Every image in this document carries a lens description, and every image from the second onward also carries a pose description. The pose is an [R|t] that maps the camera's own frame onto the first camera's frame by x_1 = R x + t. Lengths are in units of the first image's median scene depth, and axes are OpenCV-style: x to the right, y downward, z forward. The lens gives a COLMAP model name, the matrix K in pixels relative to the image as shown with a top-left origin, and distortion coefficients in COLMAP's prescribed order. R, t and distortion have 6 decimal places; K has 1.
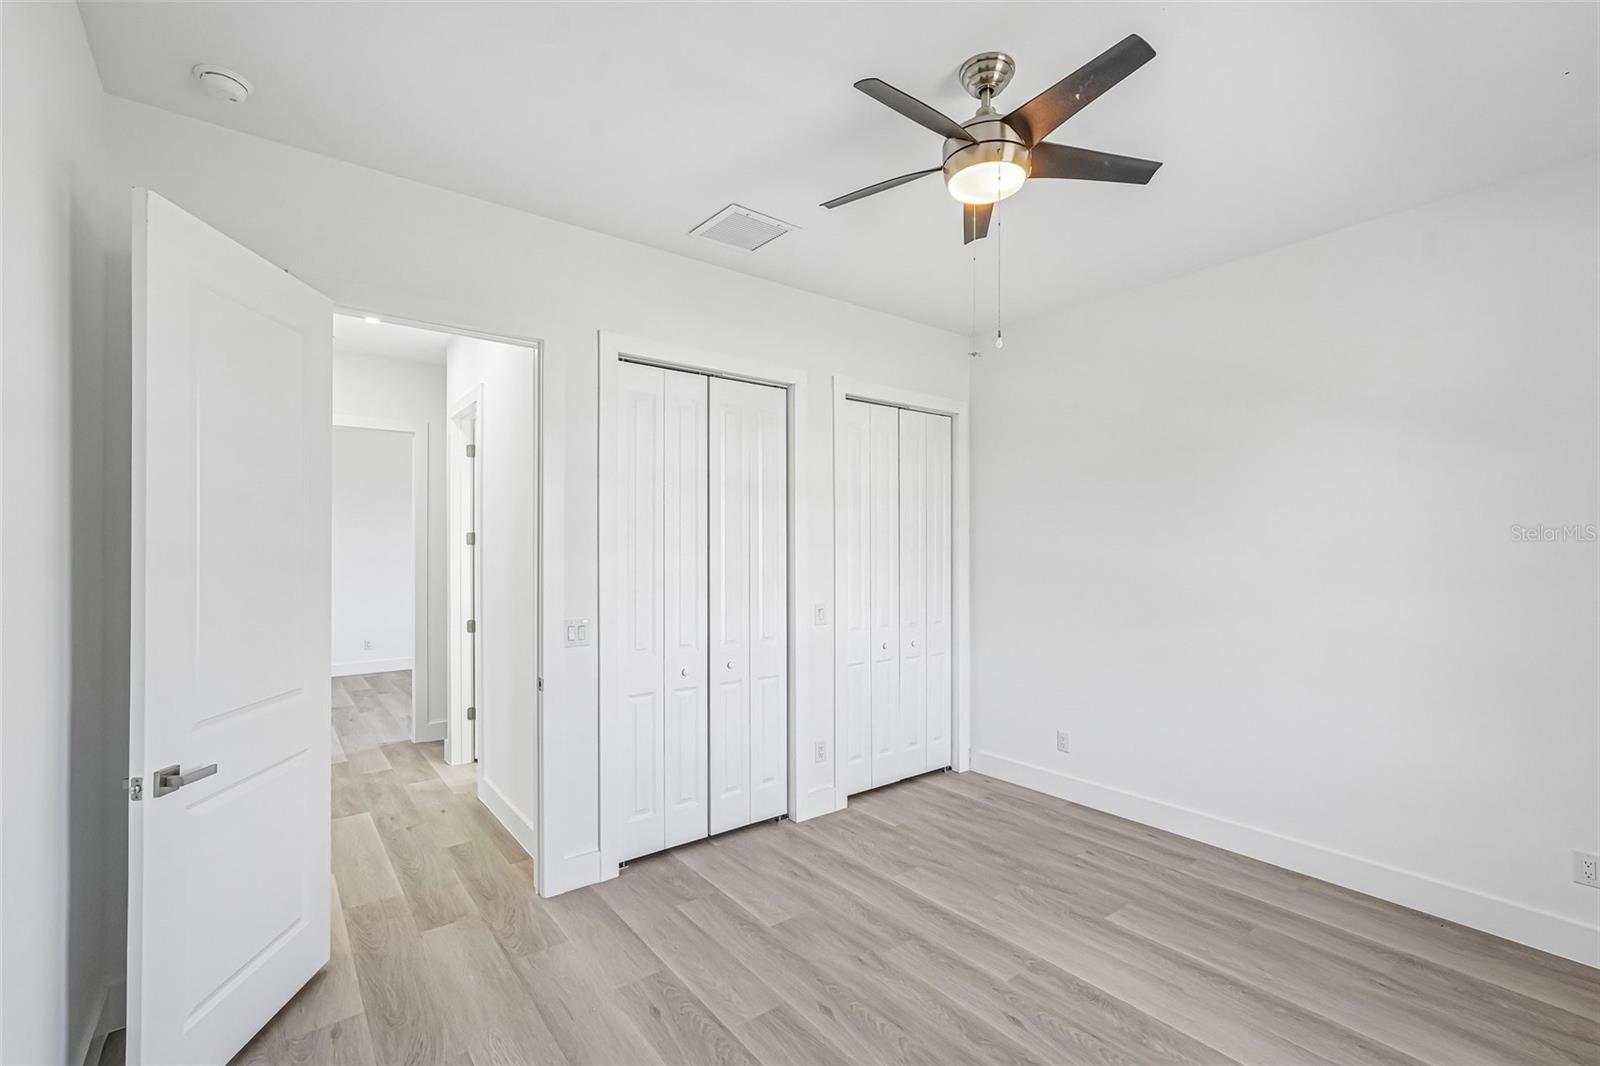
lens RADIAL K [[697.2, 0, 801.4], [0, 697.2, 542.2], [0, 0, 1]] dist [0.002531, 0.001112]
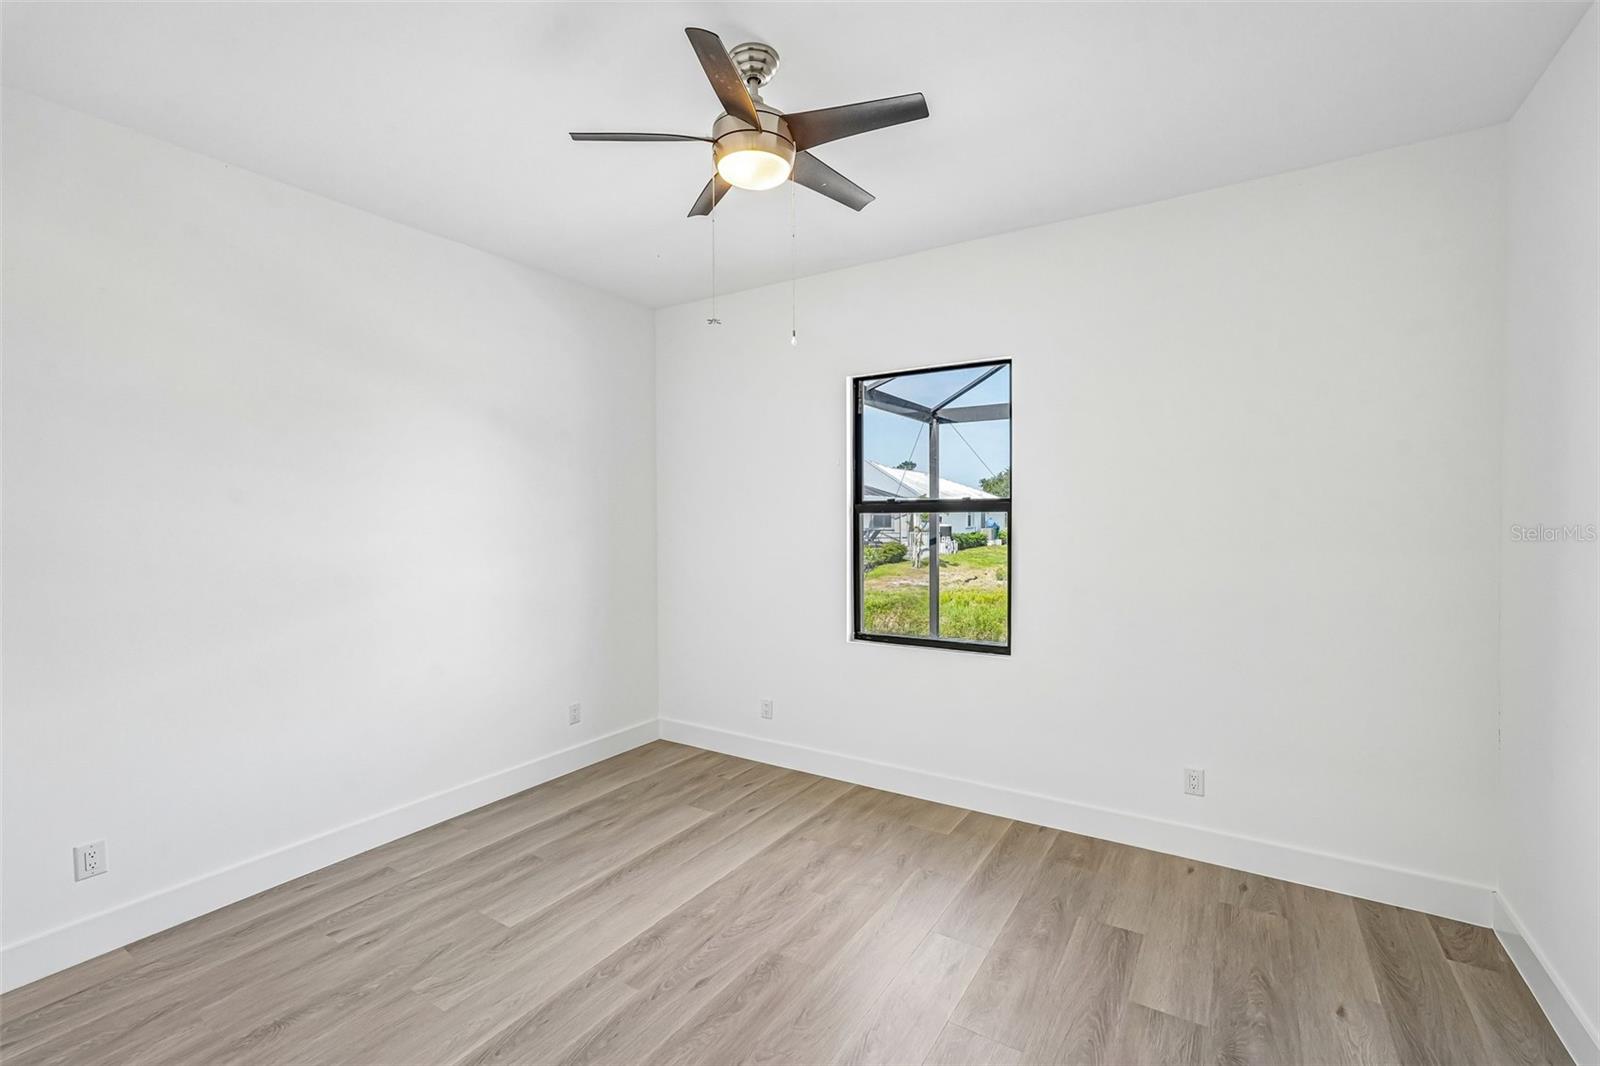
lens RADIAL K [[697.2, 0, 802.5], [0, 697.2, 525.8], [0, 0, 1]] dist [0.002531, 0.001112]
pose [[-0.326165, -0.015045, 0.945193, -0.553102], [0.005536, 0.999826, 0.017825, -0.002121], [-0.945297, 0.011047, -0.326025, 0.936962]]
